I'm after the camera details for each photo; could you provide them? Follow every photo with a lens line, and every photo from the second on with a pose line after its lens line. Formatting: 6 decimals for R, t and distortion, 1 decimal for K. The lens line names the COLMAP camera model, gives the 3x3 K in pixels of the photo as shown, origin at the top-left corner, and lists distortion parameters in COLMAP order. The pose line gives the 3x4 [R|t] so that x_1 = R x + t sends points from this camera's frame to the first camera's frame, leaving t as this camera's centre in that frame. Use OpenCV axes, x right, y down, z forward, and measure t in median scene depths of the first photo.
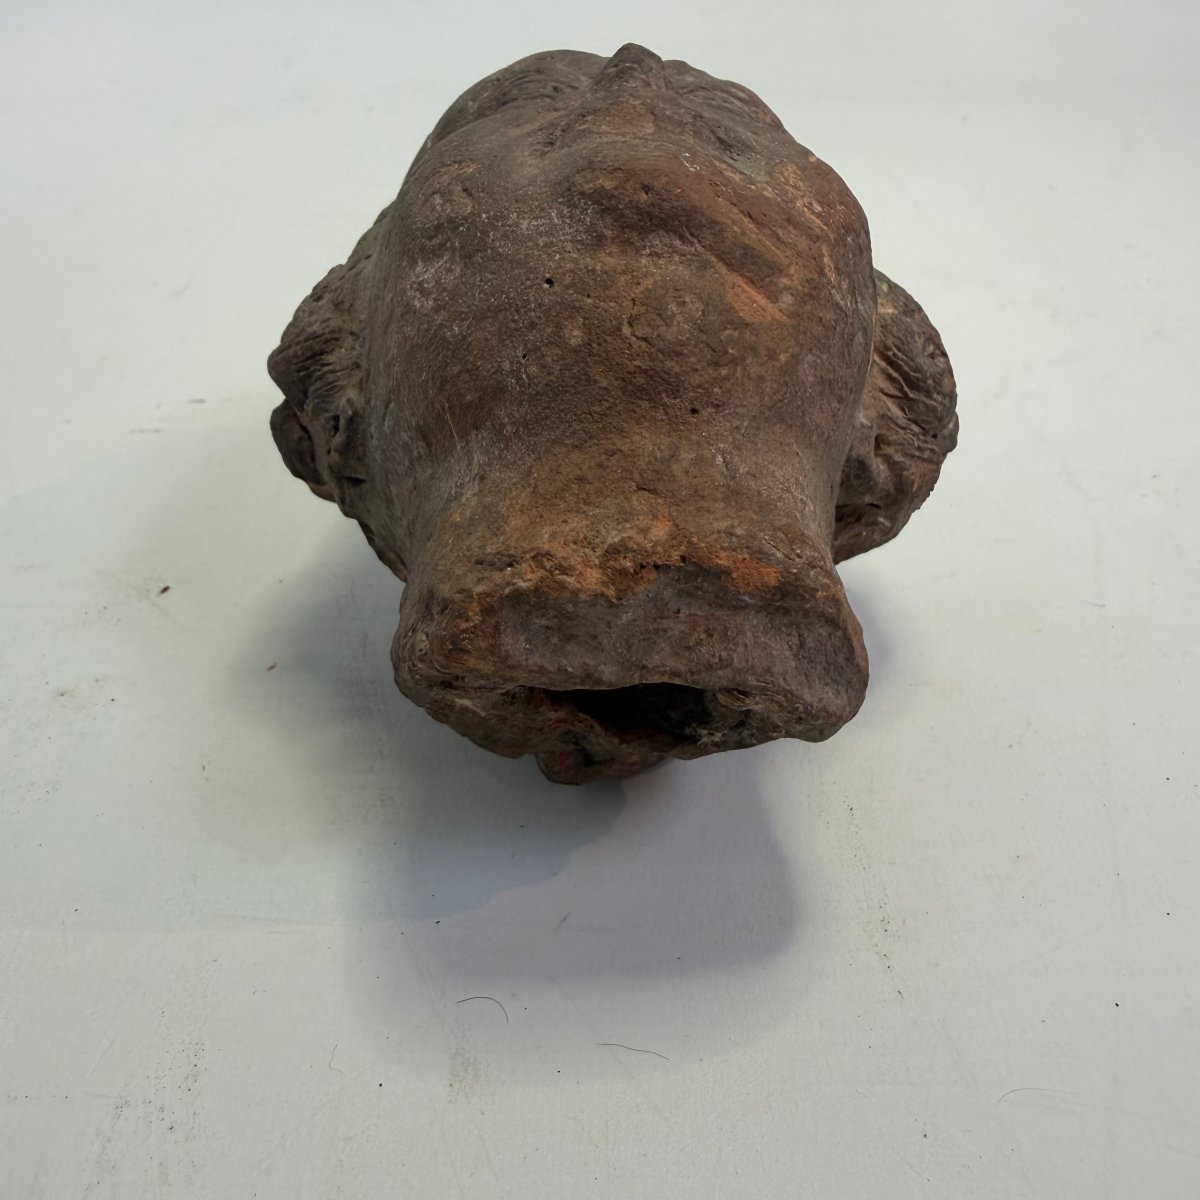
lens RADIAL K [[1180.1, 0, 594.7], [0, 1180.1, 524.5], [0, 0, 1]] dist [0.004542, 0.015074]
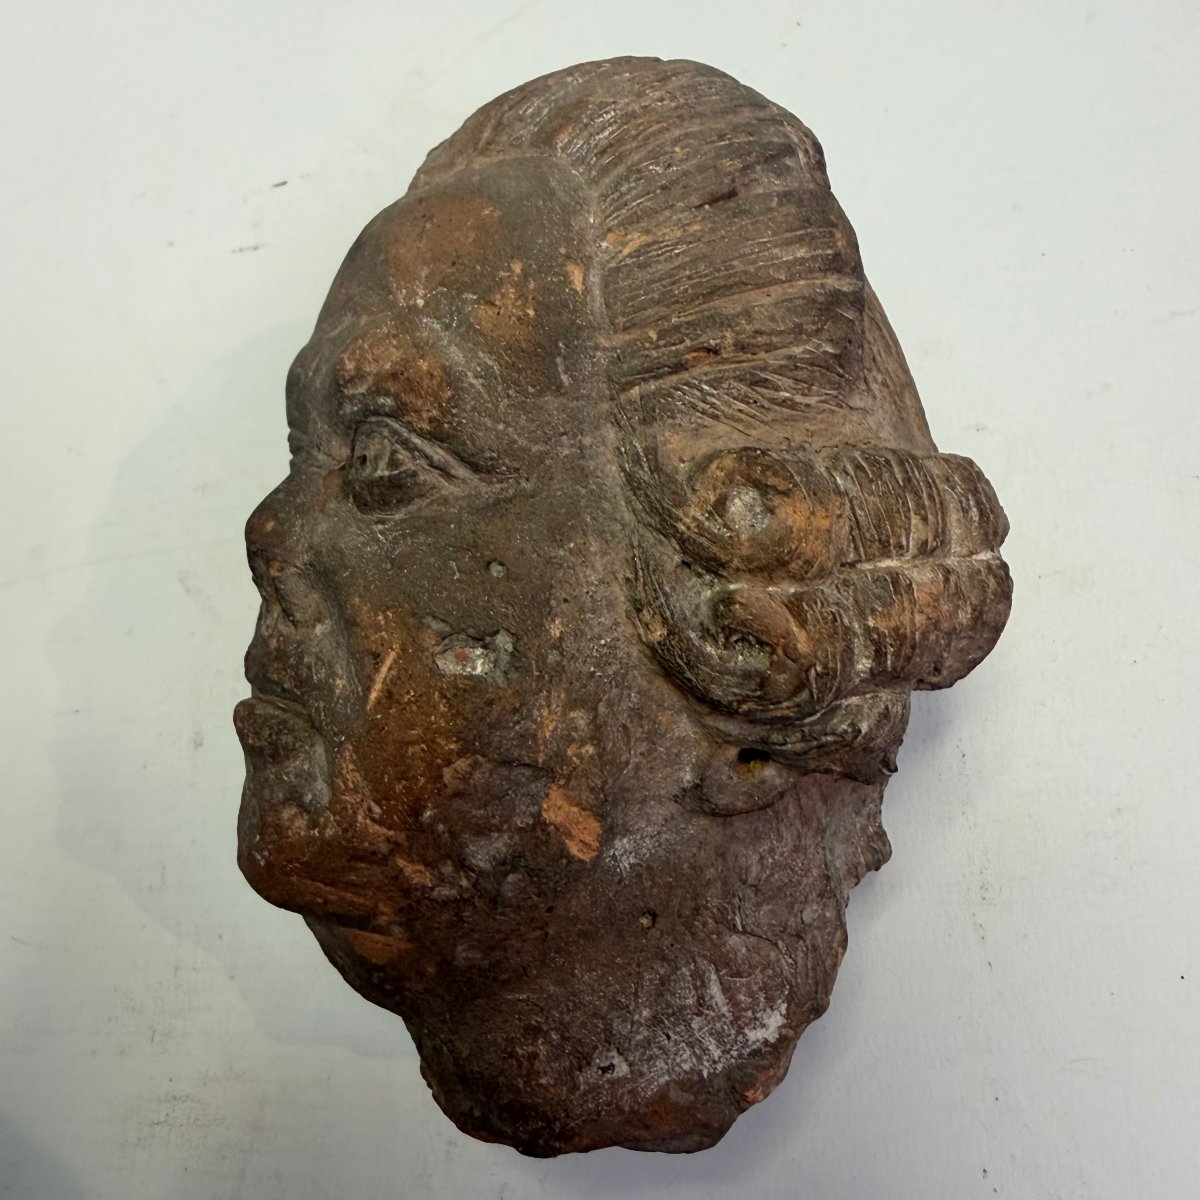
lens RADIAL K [[1168.9, 0, 595.1], [0, 1168.9, 539.5], [0, 0, 1]] dist [0.003805, 0.001081]
pose [[0.477412, -0.016076, -0.878532, 1.048067], [0.670968, 0.652240, 0.352683, -0.603863], [0.567344, -0.757842, 0.322174, 0.966498]]
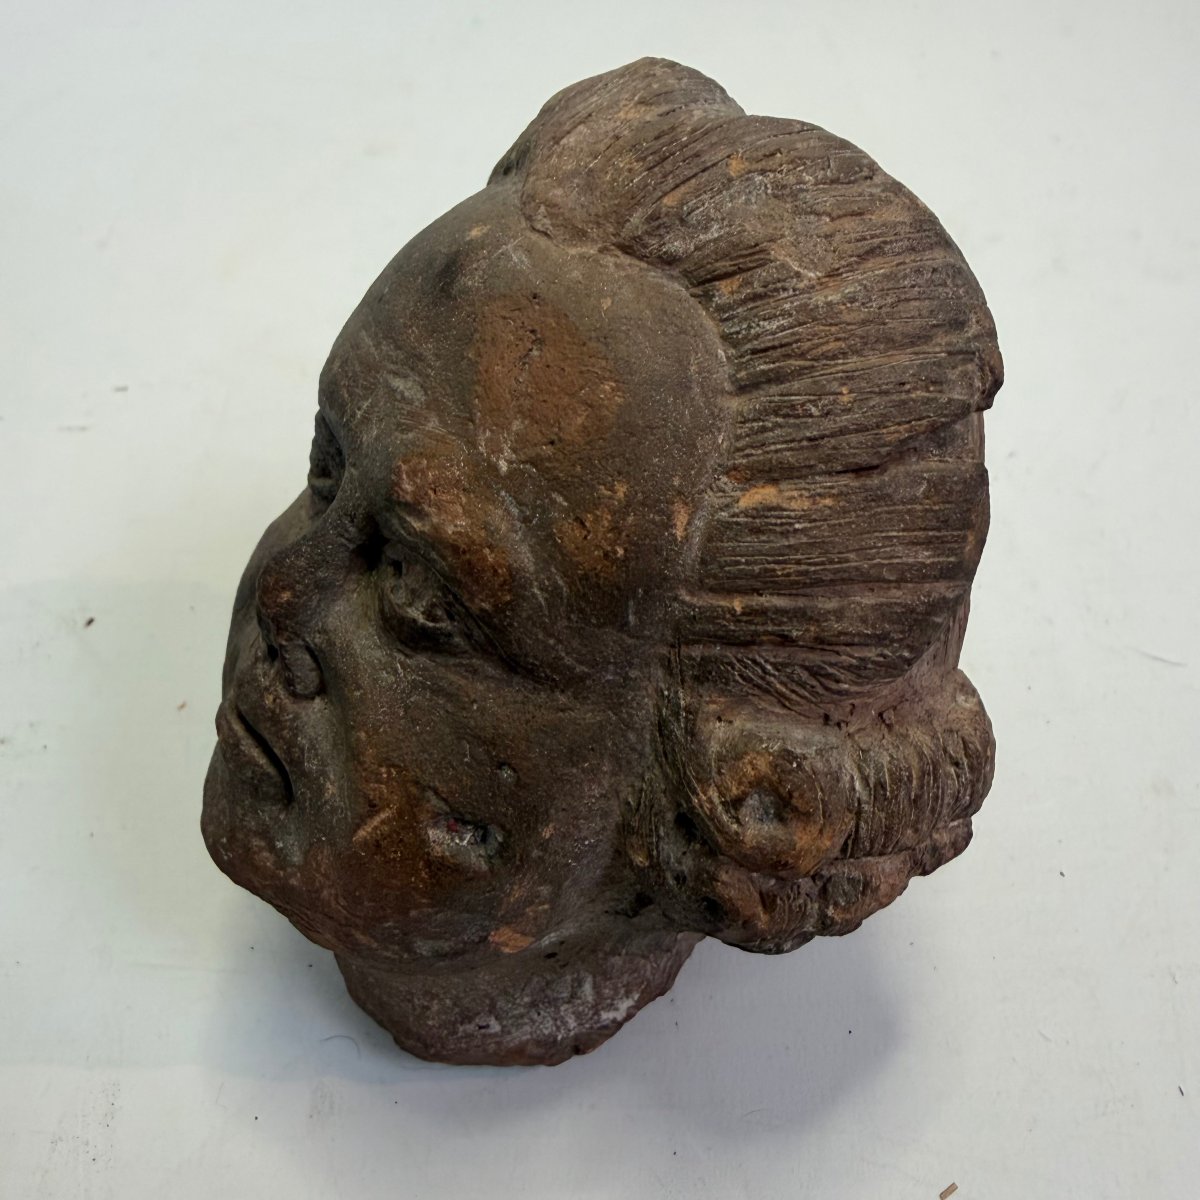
lens RADIAL K [[1158.8, 0, 588.3], [0, 1158.8, 531.9], [0, 0, 1]] dist [0.010009, -0.011259]
pose [[0.455817, 0.554218, -0.696472, 0.778139], [0.445536, 0.535330, 0.717578, -1.026940], [0.770537, -0.637388, -0.002911, 1.355090]]
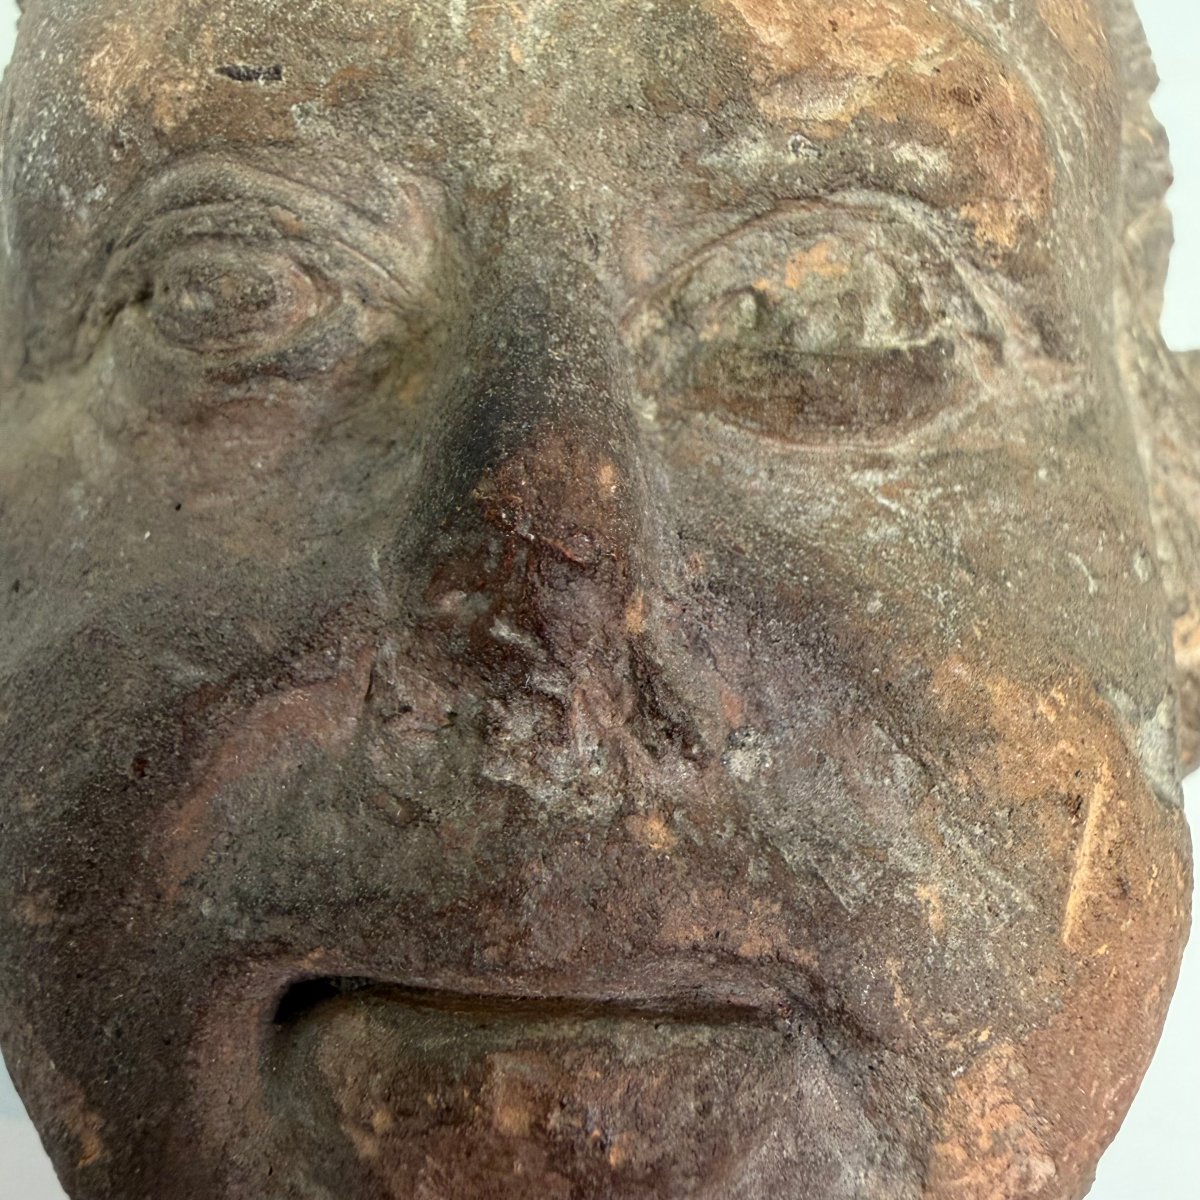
lens RADIAL K [[1180.1, 0, 594.7], [0, 1180.1, 524.5], [0, 0, 1]] dist [0.004542, 0.015074]
pose [[0.996253, -0.002359, -0.086449, 0.082737], [0.070812, 0.596103, 0.799779, -0.693711], [0.049646, -0.802904, 0.594037, 0.938363]]
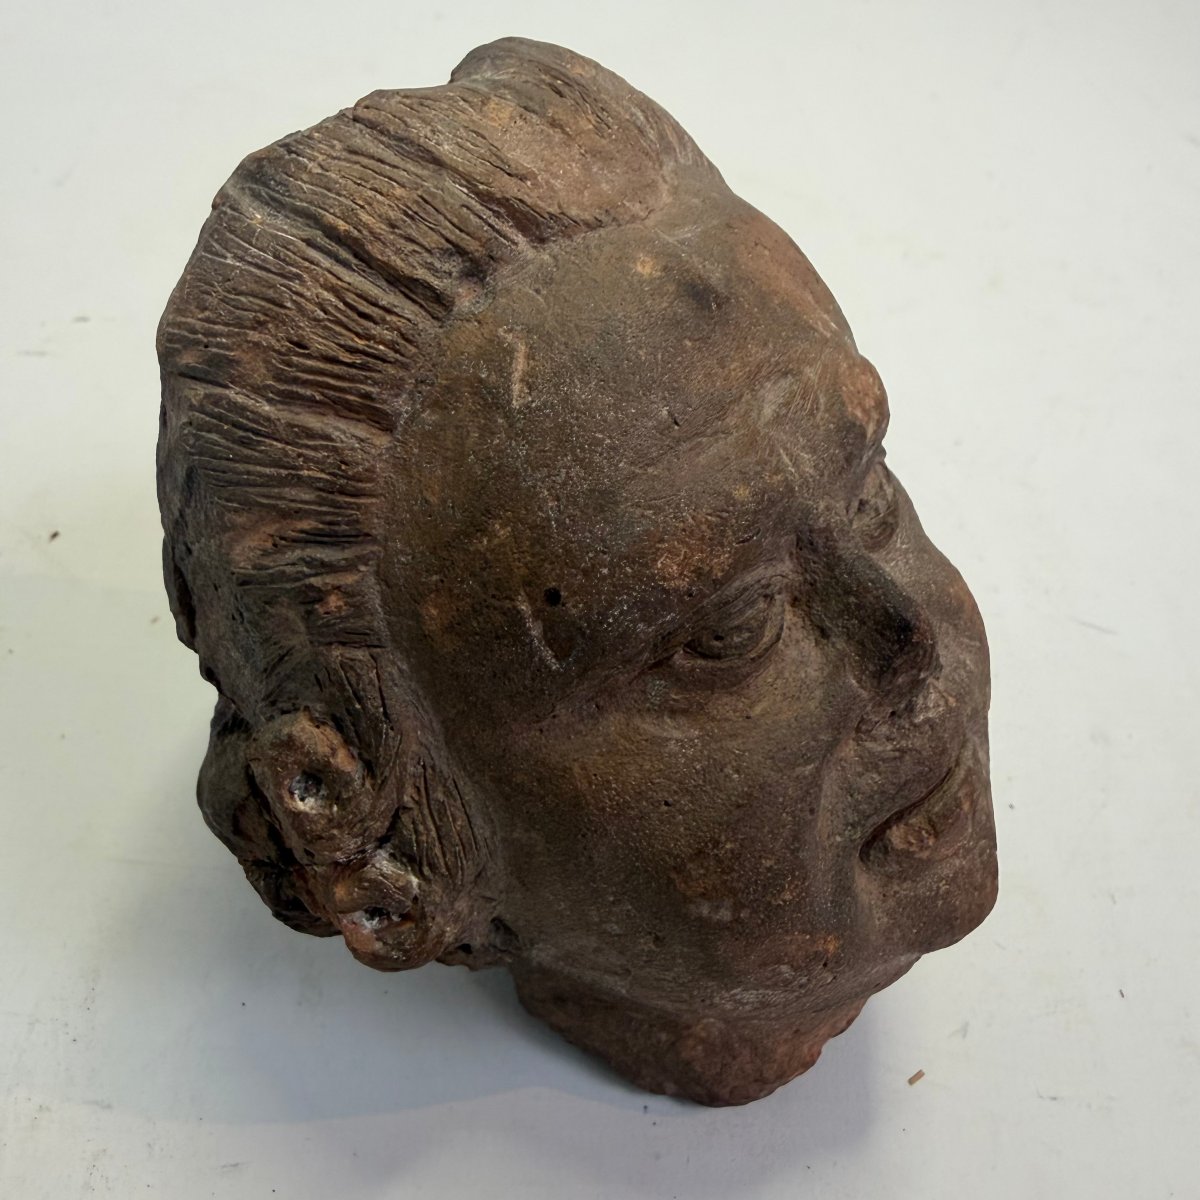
lens RADIAL K [[1158.8, 0, 588.3], [0, 1158.8, 531.9], [0, 0, 1]] dist [0.010009, -0.011259]
pose [[0.665607, -0.514857, 0.540268, -0.534641], [-0.332094, 0.443972, 0.832228, -1.098787], [-0.668342, -0.733356, 0.124530, 1.234981]]
